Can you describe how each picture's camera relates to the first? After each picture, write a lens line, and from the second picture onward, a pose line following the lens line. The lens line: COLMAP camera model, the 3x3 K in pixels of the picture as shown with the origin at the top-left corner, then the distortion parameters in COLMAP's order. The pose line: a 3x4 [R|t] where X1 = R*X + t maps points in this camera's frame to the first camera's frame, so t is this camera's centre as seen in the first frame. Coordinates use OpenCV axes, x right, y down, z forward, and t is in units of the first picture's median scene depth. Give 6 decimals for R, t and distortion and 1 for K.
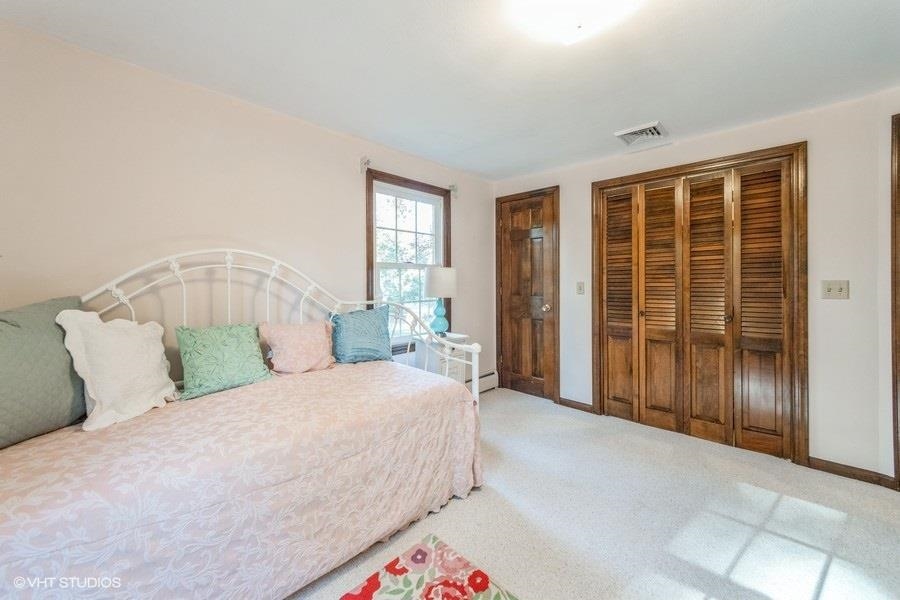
lens RADIAL K [[357.7, 0, 441.8], [0, 357.7, 297.5], [0, 0, 1]] dist [-0.000954, -0.000310]
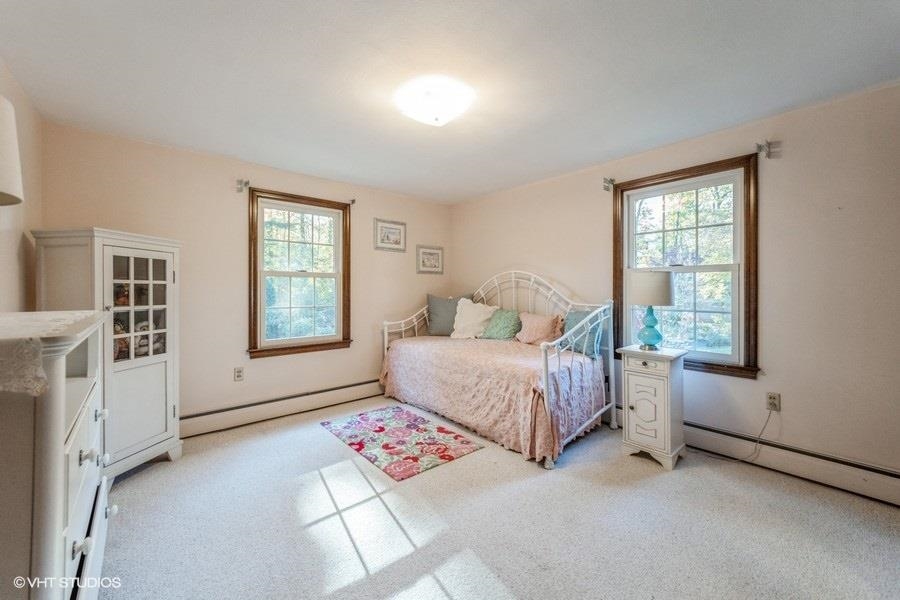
lens RADIAL K [[357.7, 0, 441.8], [0, 357.7, 297.5], [0, 0, 1]] dist [-0.000954, -0.000310]
pose [[-0.116546, 0.026653, -0.992828, 1.648089], [-0.029087, 0.999119, 0.030236, -0.049443], [0.992759, 0.032402, -0.115668, 1.028812]]
